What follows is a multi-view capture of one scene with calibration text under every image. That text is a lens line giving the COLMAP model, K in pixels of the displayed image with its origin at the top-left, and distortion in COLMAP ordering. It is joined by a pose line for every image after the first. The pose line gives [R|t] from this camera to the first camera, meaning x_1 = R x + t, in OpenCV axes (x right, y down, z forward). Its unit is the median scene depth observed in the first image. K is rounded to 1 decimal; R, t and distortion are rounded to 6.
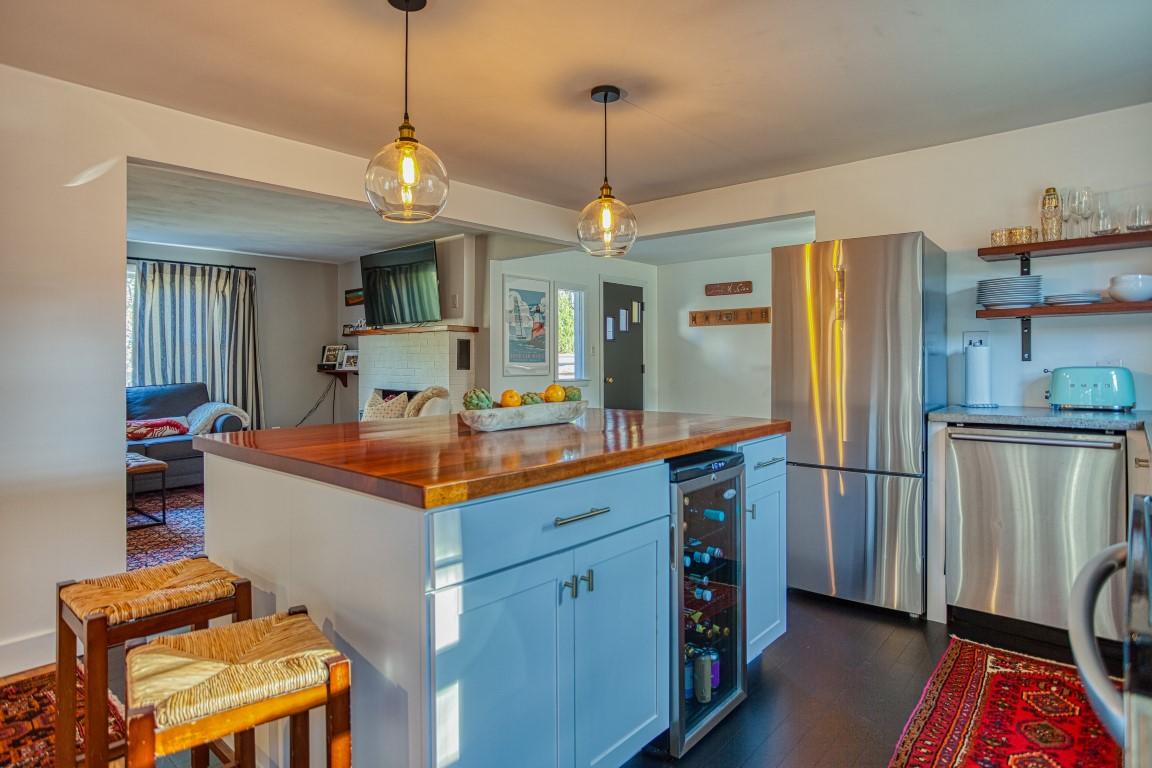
lens RADIAL K [[638.3, 0, 556.8], [0, 638.3, 362.2], [0, 0, 1]] dist [-0.014196, -0.000173]
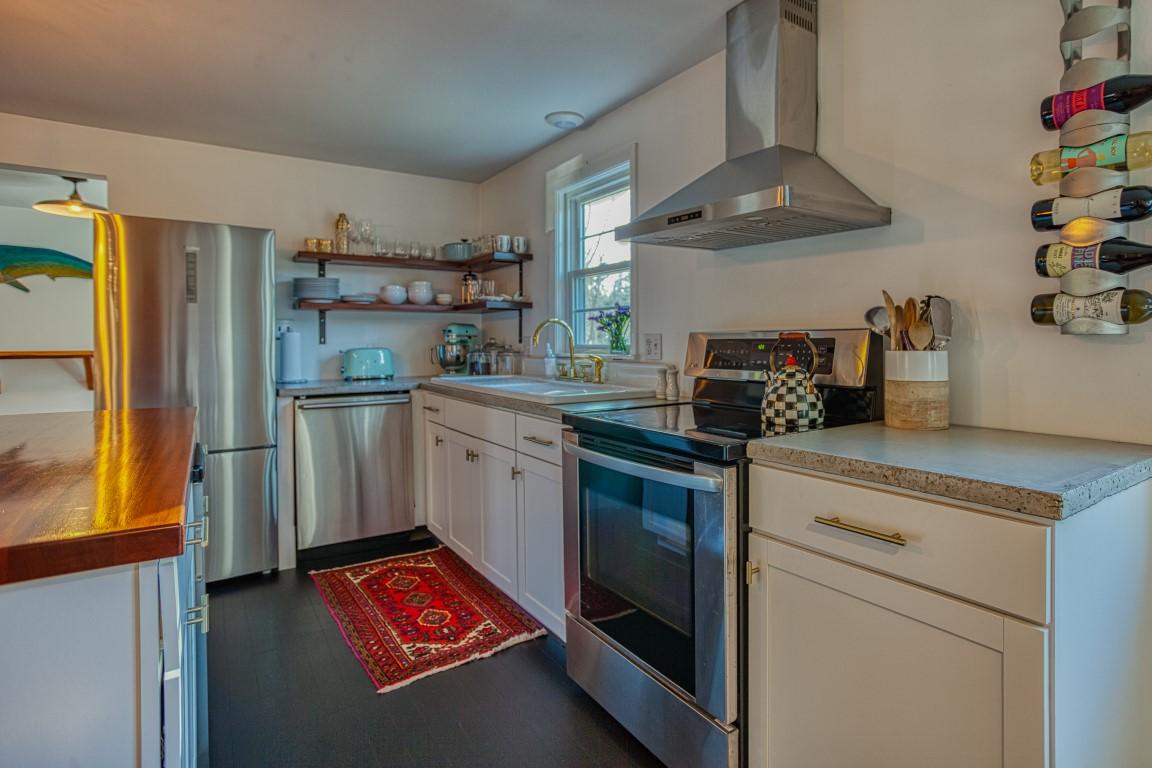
lens RADIAL K [[601.5, 0, 612.8], [0, 601.5, 345.4], [0, 0, 1]] dist [-0.051030, 0.039024]
pose [[0.223728, -0.004306, 0.974642, -0.151893], [0.008660, 0.999960, 0.002430, 0.001349], [-0.974613, 0.007896, 0.223756, 0.082031]]
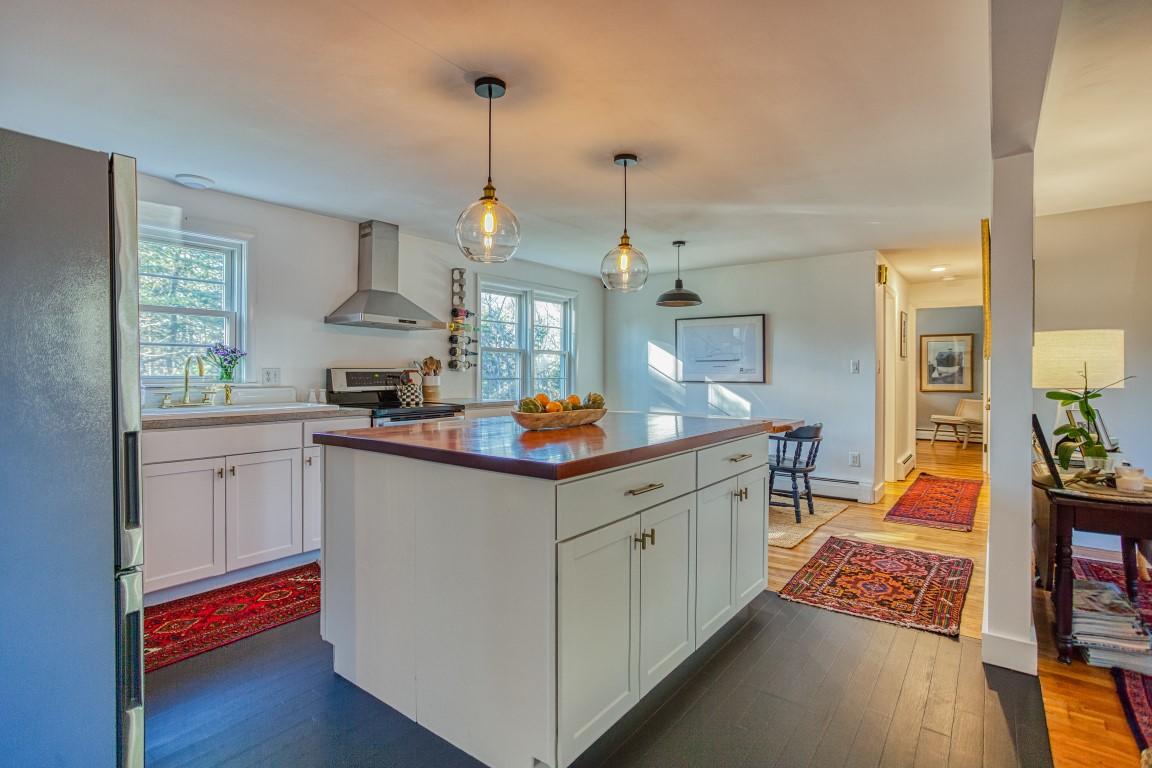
lens RADIAL K [[570.8, 0, 576.0], [0, 570.8, 384.0], [0, 0, 1]] dist [0.000231, 0.085863]
pose [[-0.995303, 0.002495, -0.096780, 0.016717], [-0.000187, 0.999617, 0.027690, -0.005724], [0.096812, 0.027578, -0.994921, 0.834743]]
